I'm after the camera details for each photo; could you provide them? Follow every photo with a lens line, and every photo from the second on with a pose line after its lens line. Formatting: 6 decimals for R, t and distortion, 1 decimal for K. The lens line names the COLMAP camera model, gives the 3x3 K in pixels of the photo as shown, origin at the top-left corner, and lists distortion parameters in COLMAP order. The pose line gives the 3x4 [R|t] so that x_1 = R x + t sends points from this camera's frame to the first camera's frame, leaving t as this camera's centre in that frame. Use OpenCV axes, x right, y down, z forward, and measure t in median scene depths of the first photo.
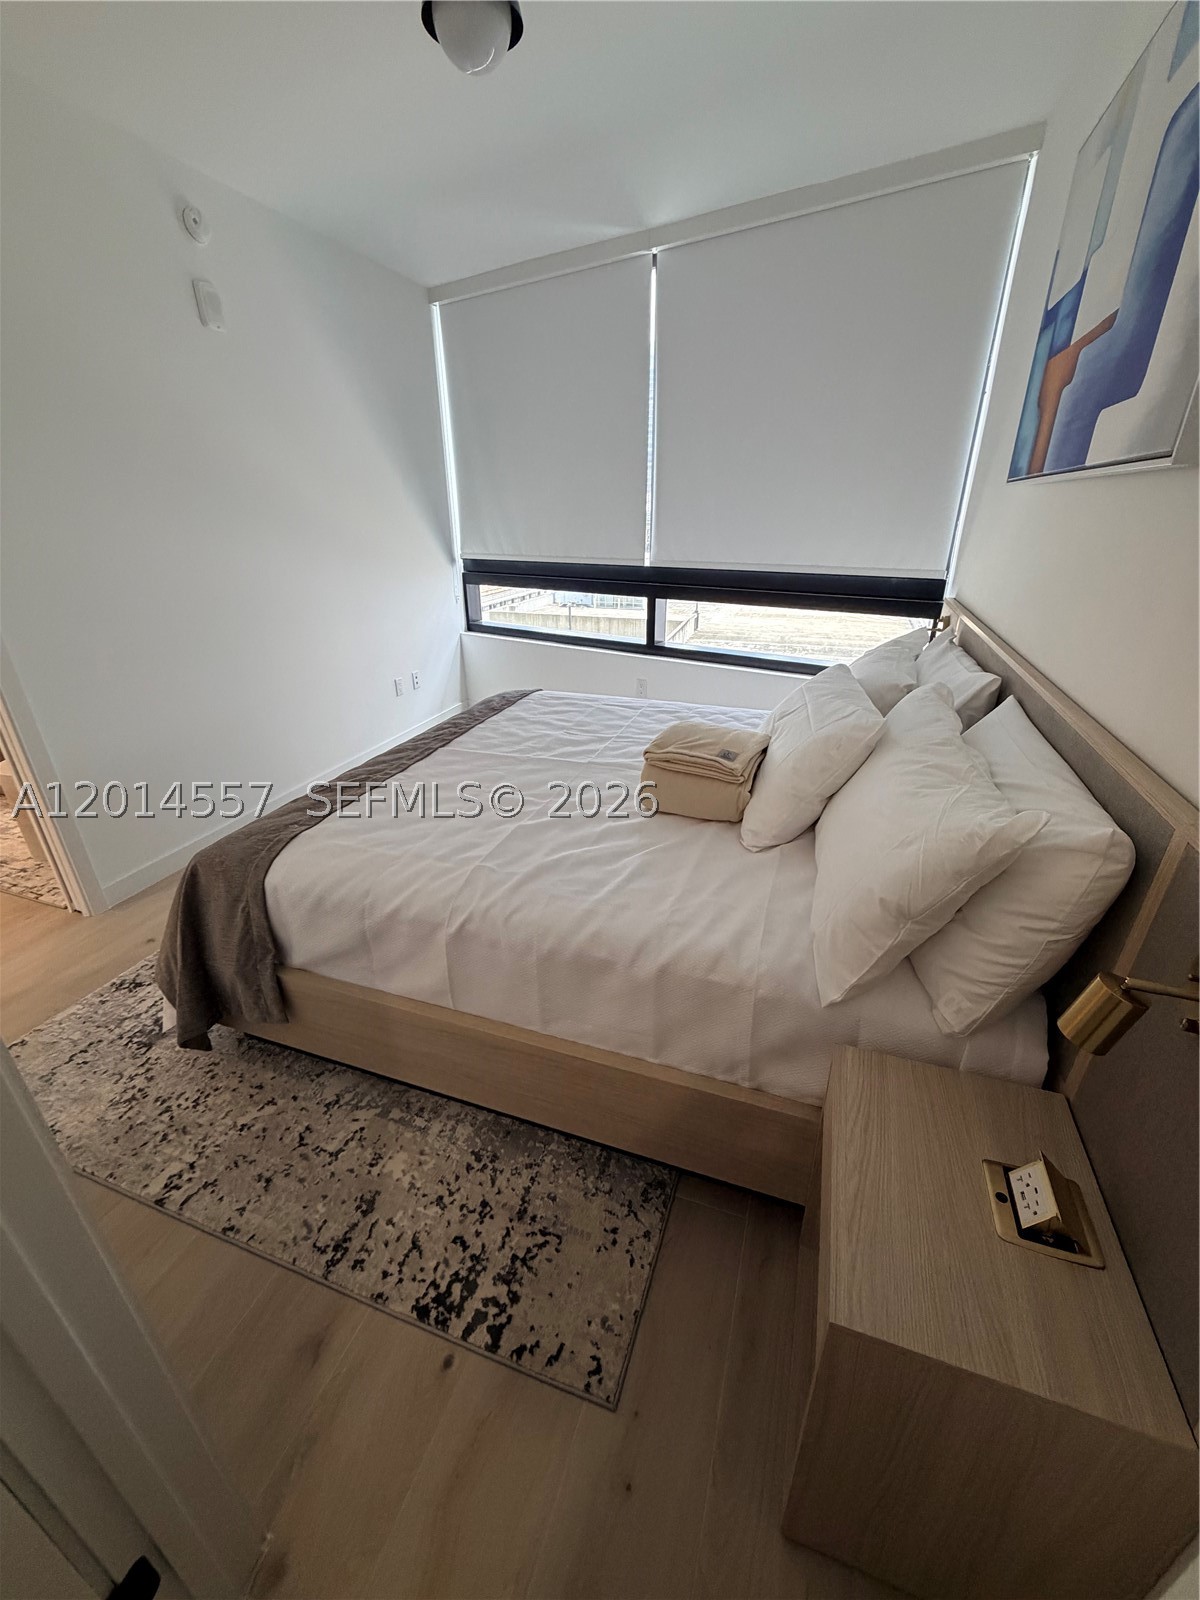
lens RADIAL K [[636.8, 0, 600.1], [0, 636.8, 800.0], [0, 0, 1]] dist [-0.000148, -0.000541]
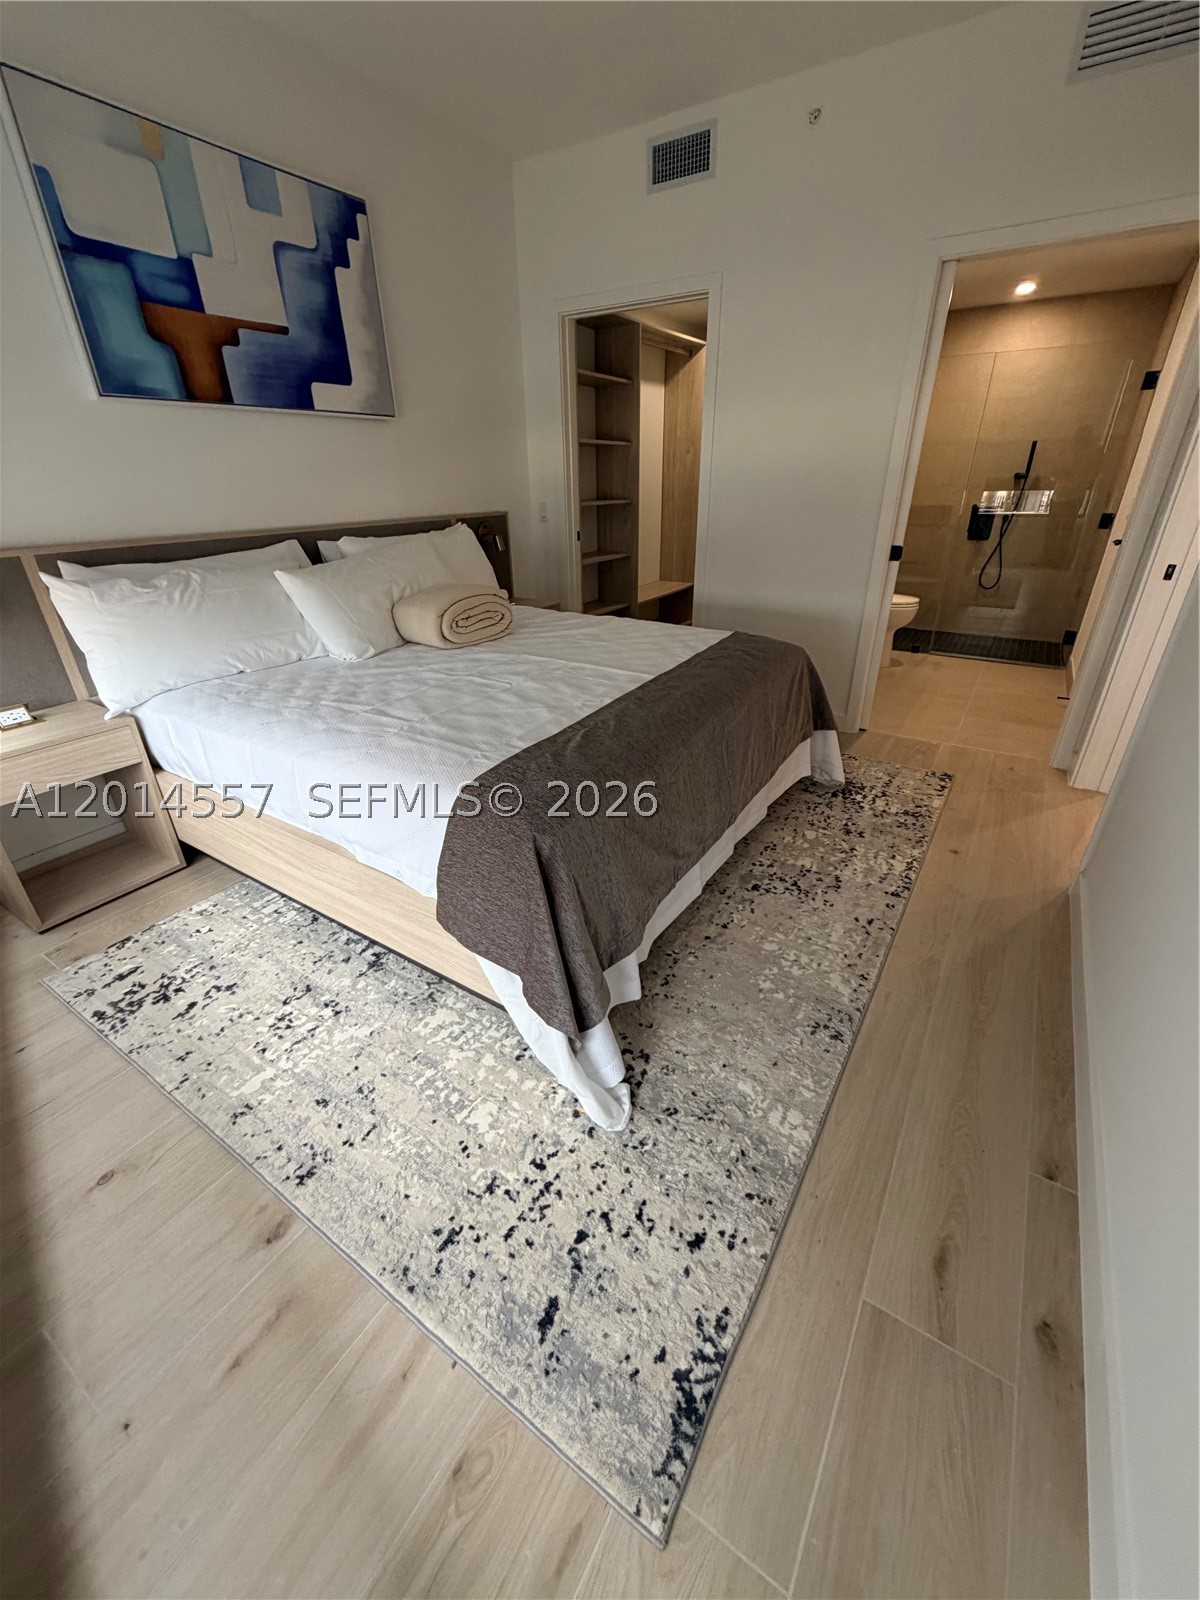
lens RADIAL K [[636.8, 0, 599.6], [0, 636.8, 793.9], [0, 0, 1]] dist [-0.000148, -0.000541]
pose [[-0.973808, -0.084830, 0.210952, -0.511736], [0.111878, 0.628932, 0.769369, -0.926540], [-0.197940, 0.772819, -0.602968, 2.287573]]
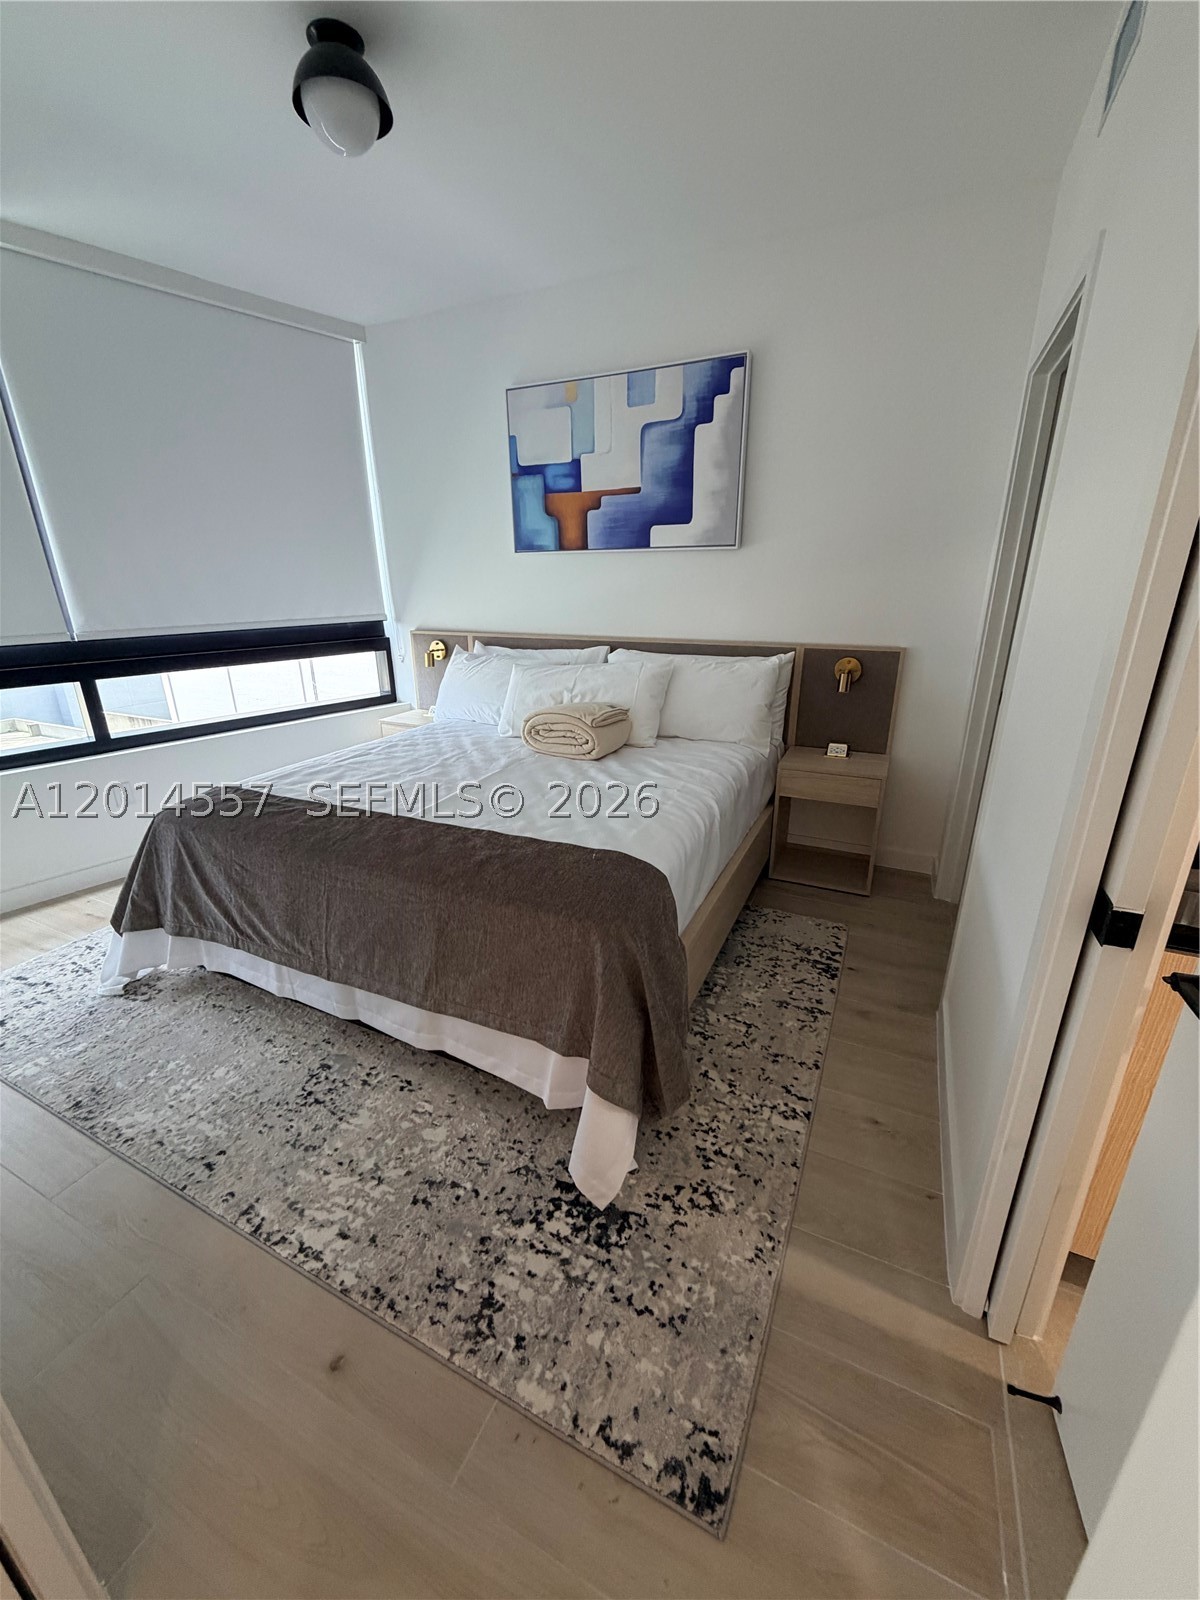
lens RADIAL K [[636.8, 0, 607.5], [0, 636.8, 797.4], [0, 0, 1]] dist [-0.000148, -0.000541]
pose [[0.094340, -0.321432, 0.942221, -1.415963], [0.422262, 0.870009, 0.254518, -0.288309], [-0.901551, 0.373853, 0.217805, 0.739065]]
